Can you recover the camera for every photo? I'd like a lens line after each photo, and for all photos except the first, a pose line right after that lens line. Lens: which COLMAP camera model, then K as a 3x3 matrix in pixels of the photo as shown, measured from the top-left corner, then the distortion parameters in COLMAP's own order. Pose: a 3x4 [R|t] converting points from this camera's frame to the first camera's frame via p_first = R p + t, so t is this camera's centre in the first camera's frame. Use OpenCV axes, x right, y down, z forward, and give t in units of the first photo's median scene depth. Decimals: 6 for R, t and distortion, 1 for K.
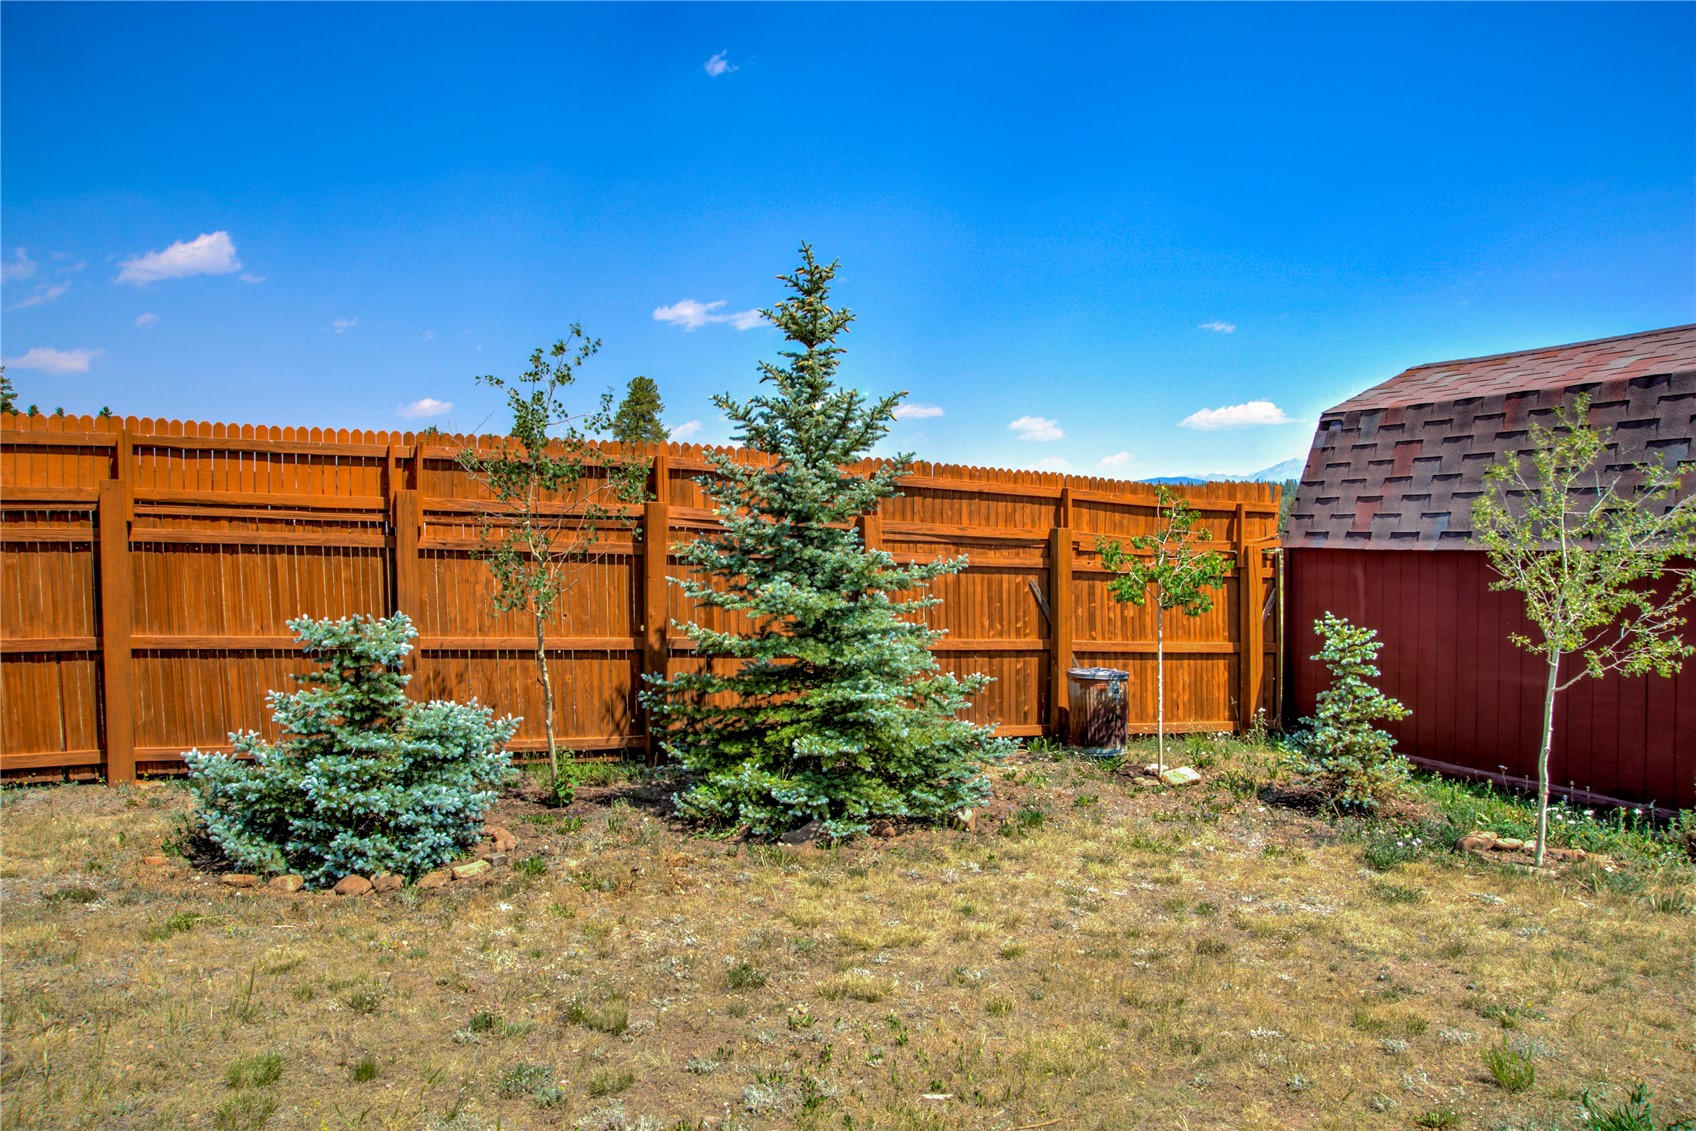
lens RADIAL K [[1204.9, 0, 833.5], [0, 1204.9, 588.6], [0, 0, 1]] dist [-0.098034, 0.028420]
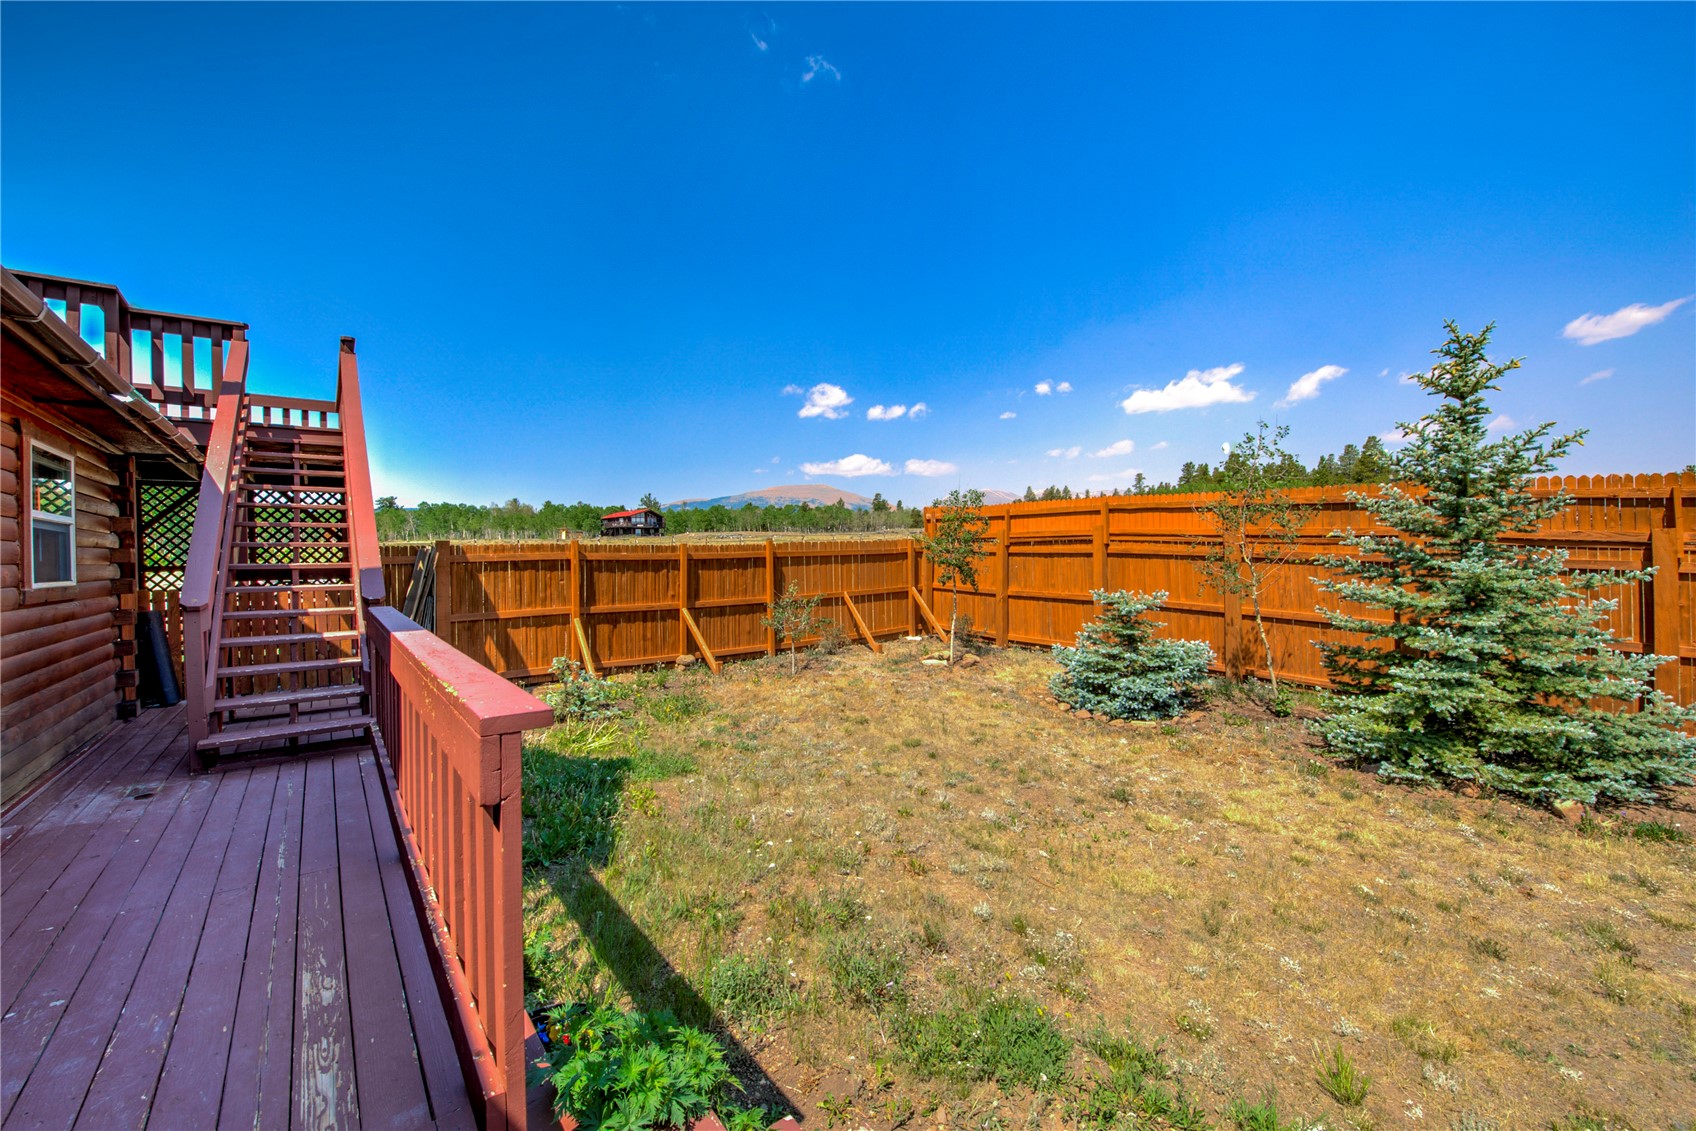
lens RADIAL K [[688.2, 0, 865.6], [0, 688.2, 572.2], [0, 0, 1]] dist [-0.016216, -0.001993]
pose [[0.254650, 0.027564, -0.966640, 0.512912], [-0.031394, 0.999302, 0.020224, -0.014328], [0.966523, 0.025197, 0.255338, 0.215358]]
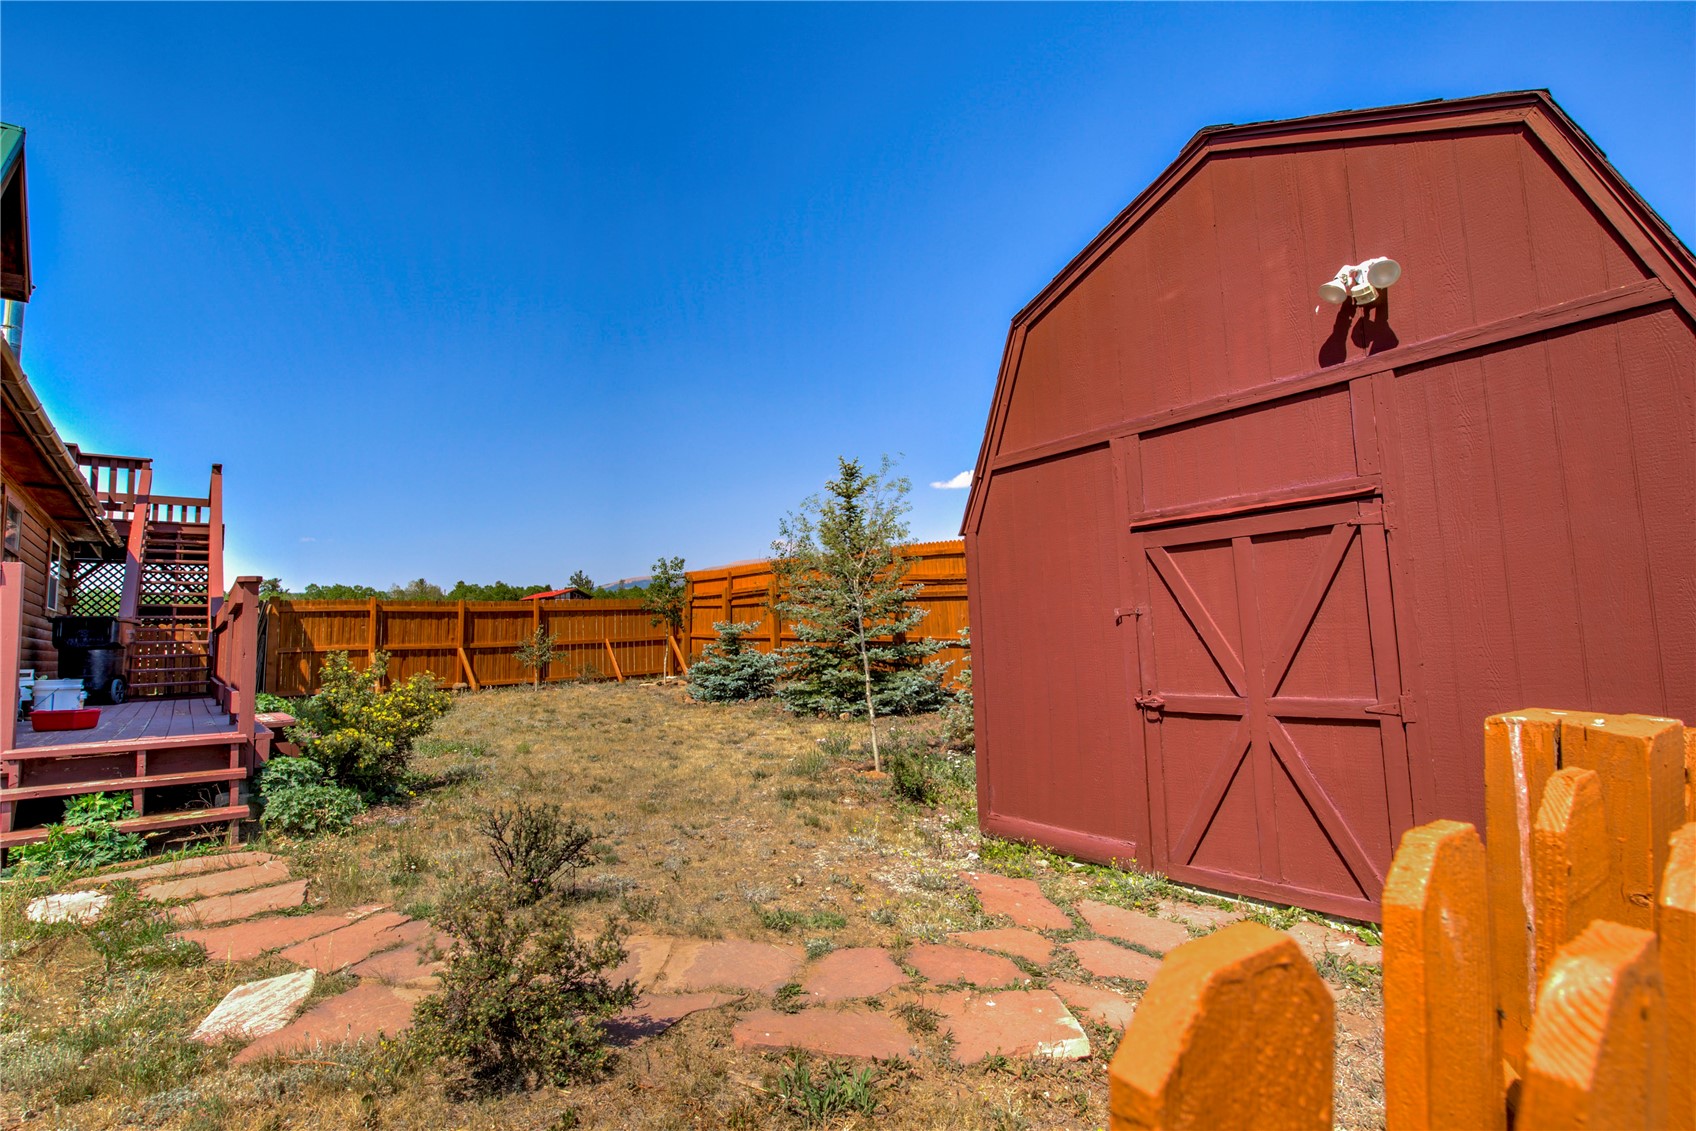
lens RADIAL K [[802.9, 0, 837.2], [0, 802.9, 571.3], [0, 0, 1]] dist [-0.010340, 0.000621]
pose [[0.261277, -0.081495, -0.961818, 1.357035], [-0.012852, 0.996048, -0.087886, 0.060904], [0.965178, 0.035324, 0.259197, 0.590036]]
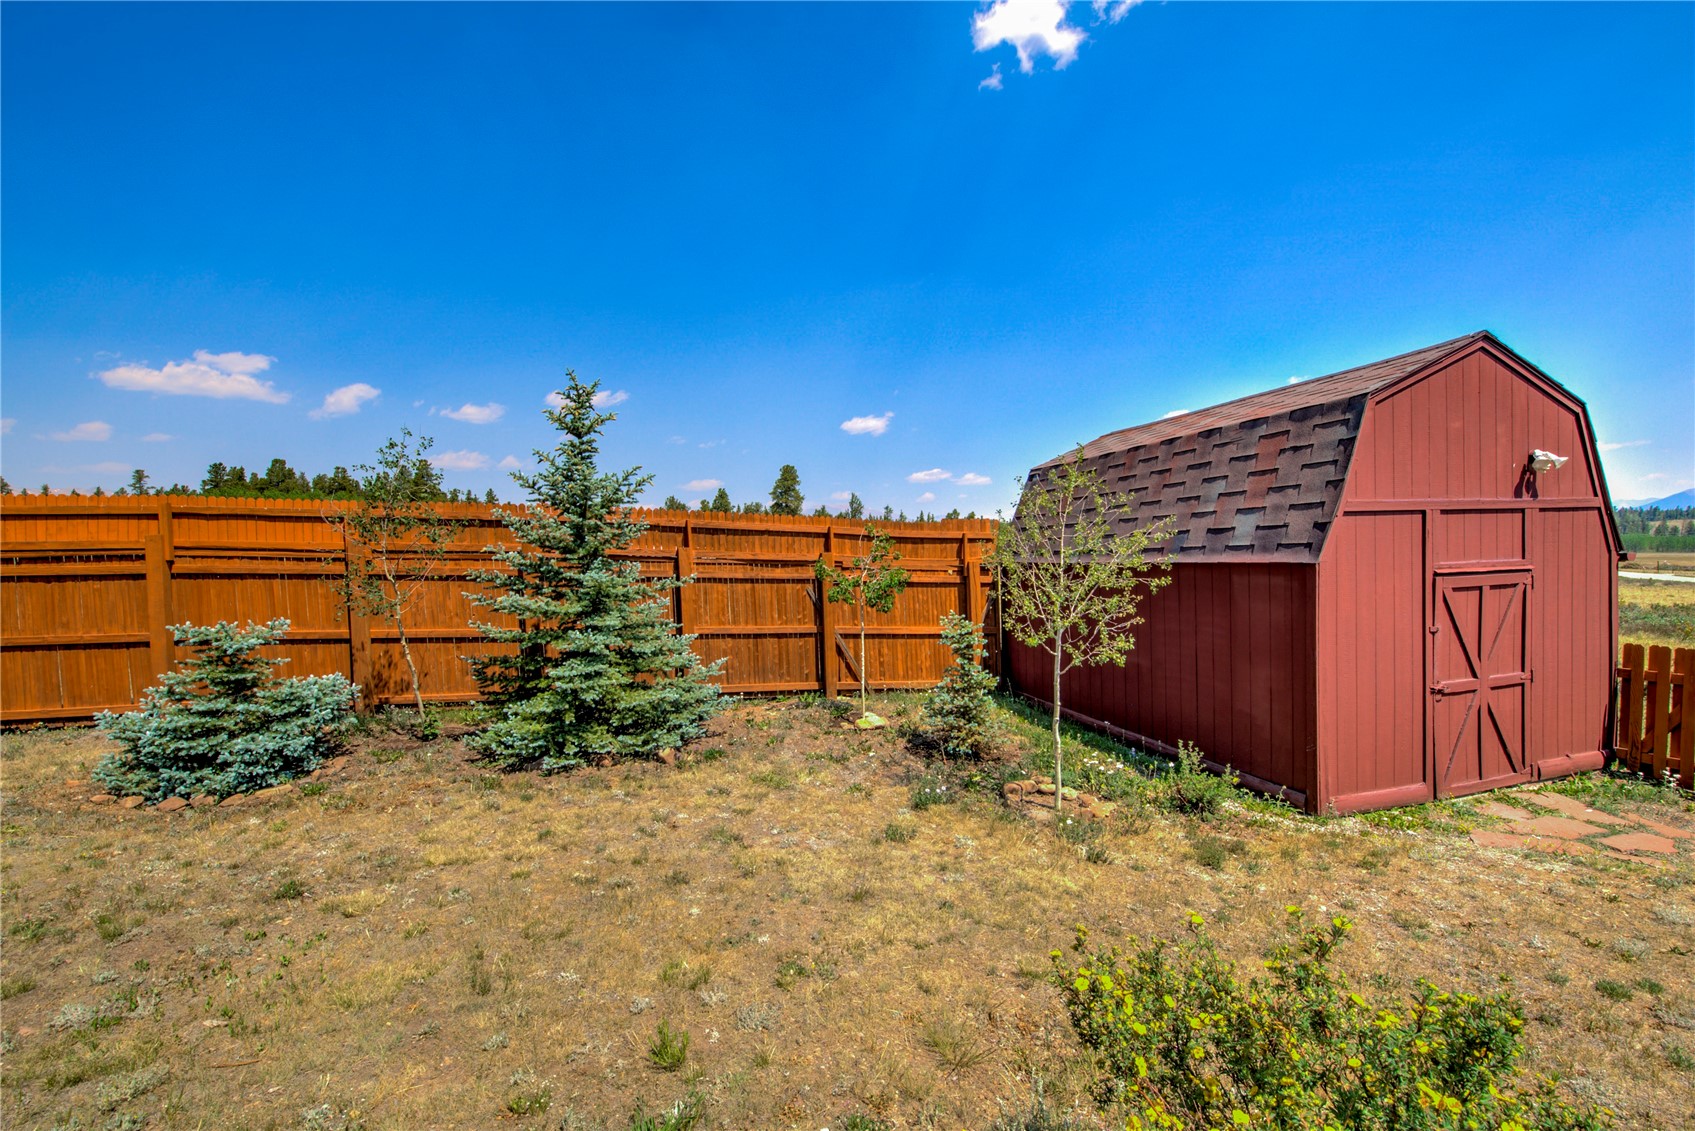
lens RADIAL K [[687.8, 0, 848.6], [0, 687.8, 573.8], [0, 0, 1]] dist [-0.016216, -0.001993]
pose [[0.992279, -0.014188, -0.123214, 0.417722], [0.012318, 0.999797, -0.015923, -0.012387], [0.123415, 0.014283, 0.992252, 0.185761]]
